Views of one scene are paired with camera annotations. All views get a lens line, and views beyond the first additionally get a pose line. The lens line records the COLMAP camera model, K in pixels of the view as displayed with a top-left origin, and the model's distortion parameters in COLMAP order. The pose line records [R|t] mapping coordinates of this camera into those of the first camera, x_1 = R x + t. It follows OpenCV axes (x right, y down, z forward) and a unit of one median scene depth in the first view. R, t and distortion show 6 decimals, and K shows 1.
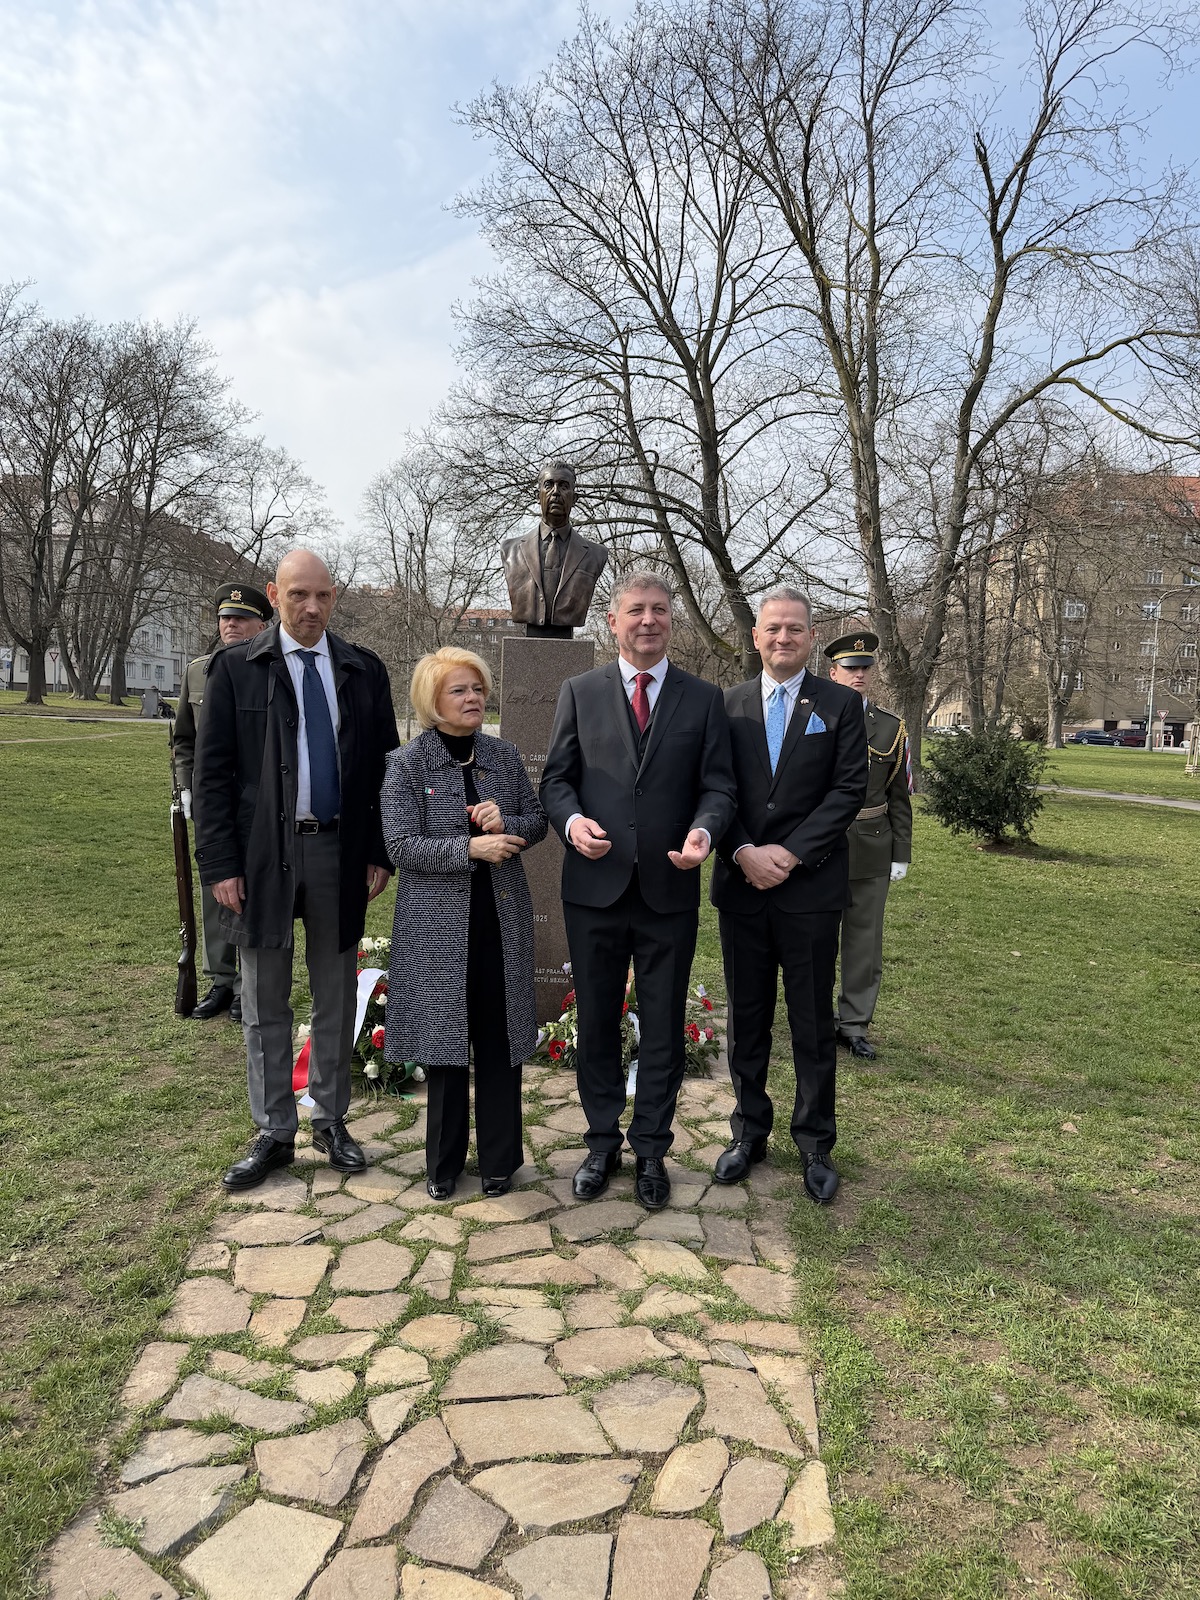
lens RADIAL K [[1109.6, 0, 608.2], [0, 1109.6, 798.6], [0, 0, 1]] dist [0.040043, -0.048345]
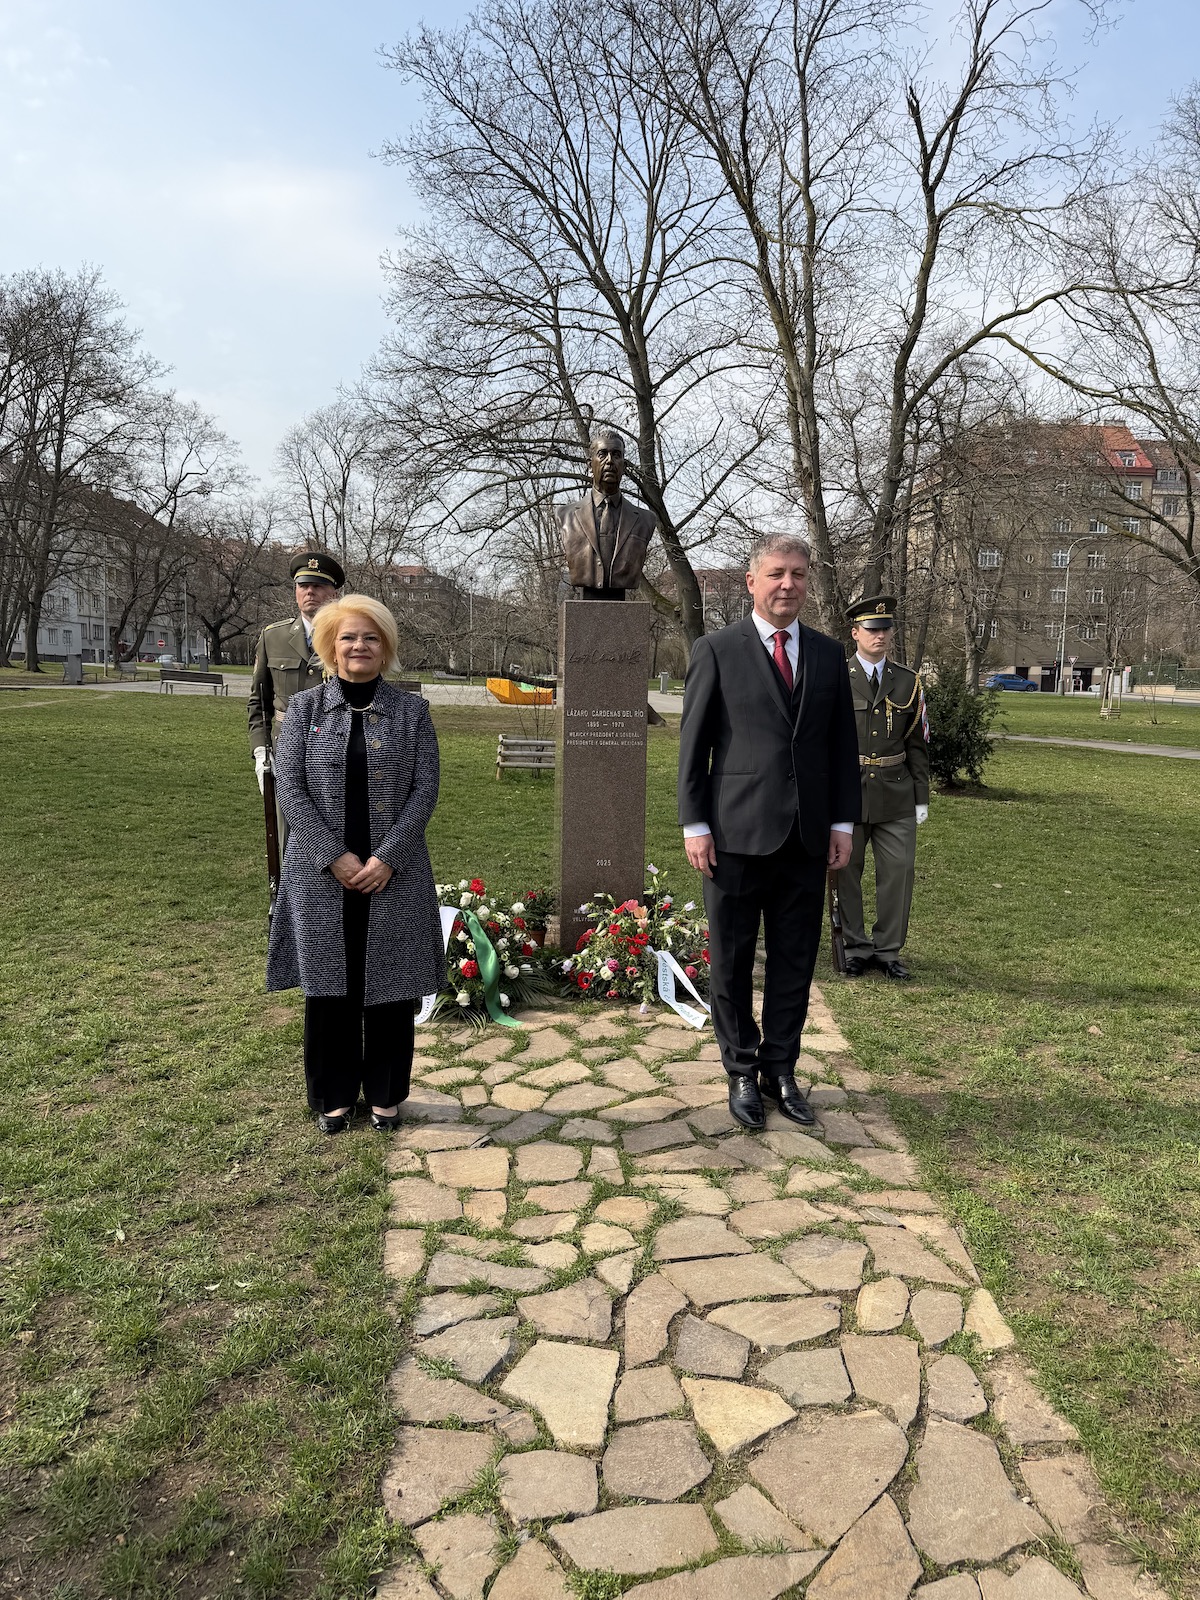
lens RADIAL K [[1107.6, 0, 603.1], [0, 1107.6, 803.1], [0, 0, 1]] dist [0.044764, -0.053411]
pose [[0.997425, -0.028751, 0.065703, -0.030284], [0.025877, 0.998688, 0.044181, 0.000667], [-0.066887, -0.042367, 0.996861, -0.016008]]
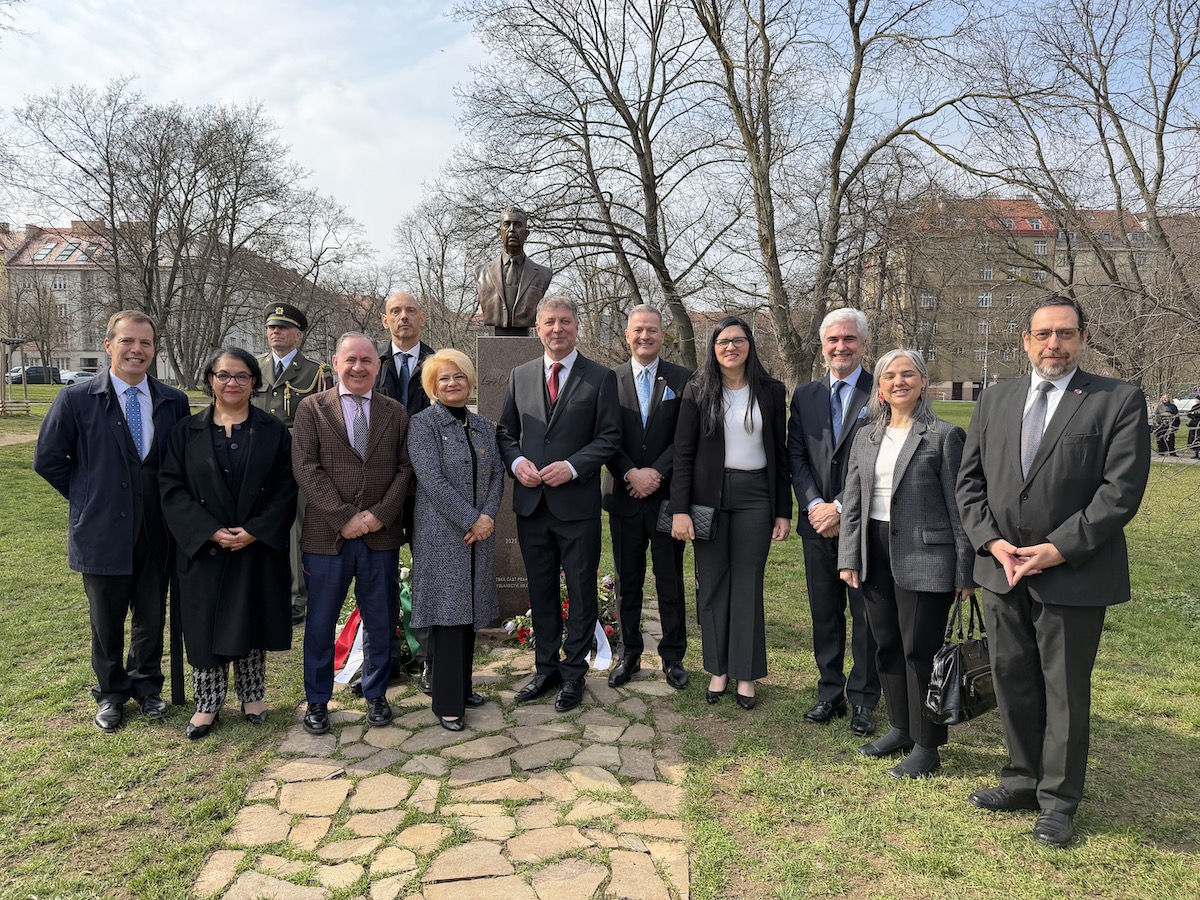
lens RADIAL K [[830.7, 0, 604.4], [0, 830.7, 454.1], [0, 0, 1]] dist [0.044764, -0.053411]
pose [[0.999278, -0.032613, 0.019467, 0.008585], [0.032565, 0.999466, 0.002788, 0.000391], [-0.019548, -0.002153, 0.999807, -0.006776]]
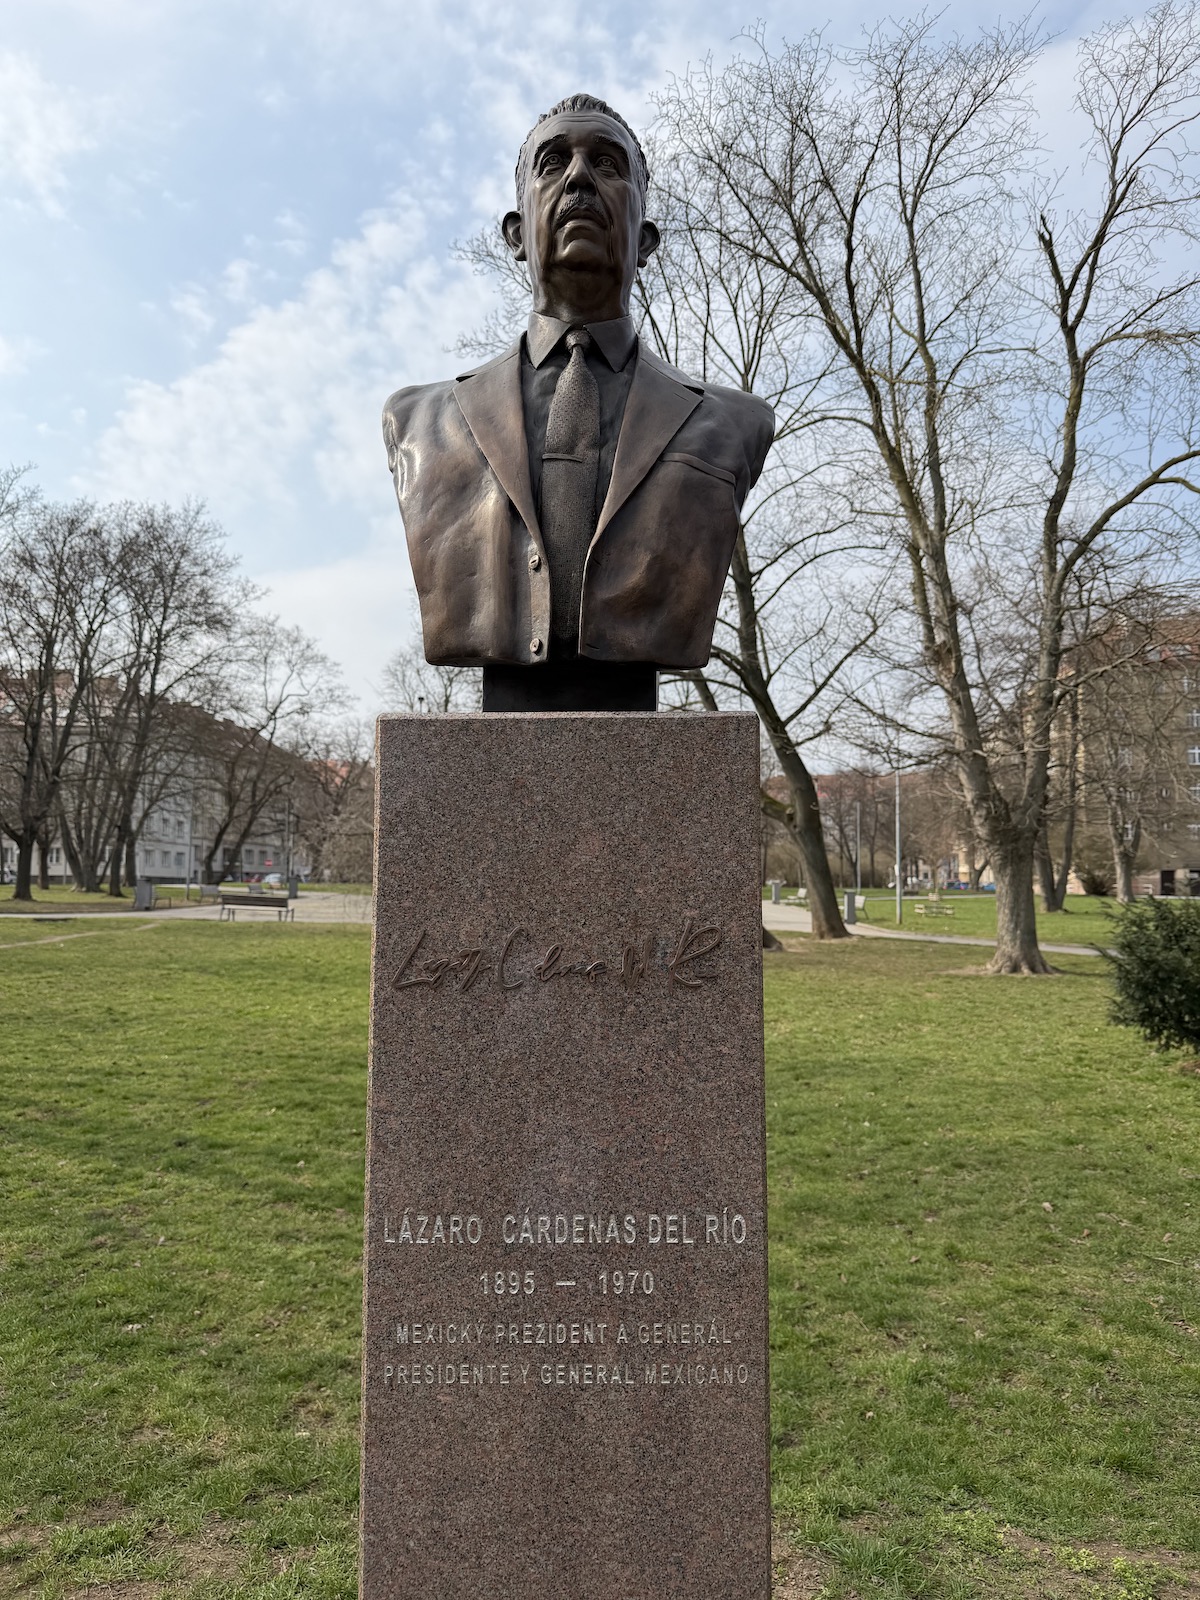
lens RADIAL K [[1107.6, 0, 603.1], [0, 1107.6, 803.1], [0, 0, 1]] dist [0.044764, -0.053411]
pose [[0.998824, -0.040573, -0.026544, -0.009183], [0.036251, 0.988498, -0.146826, -0.020292], [0.032195, 0.145691, 0.988806, 0.173992]]
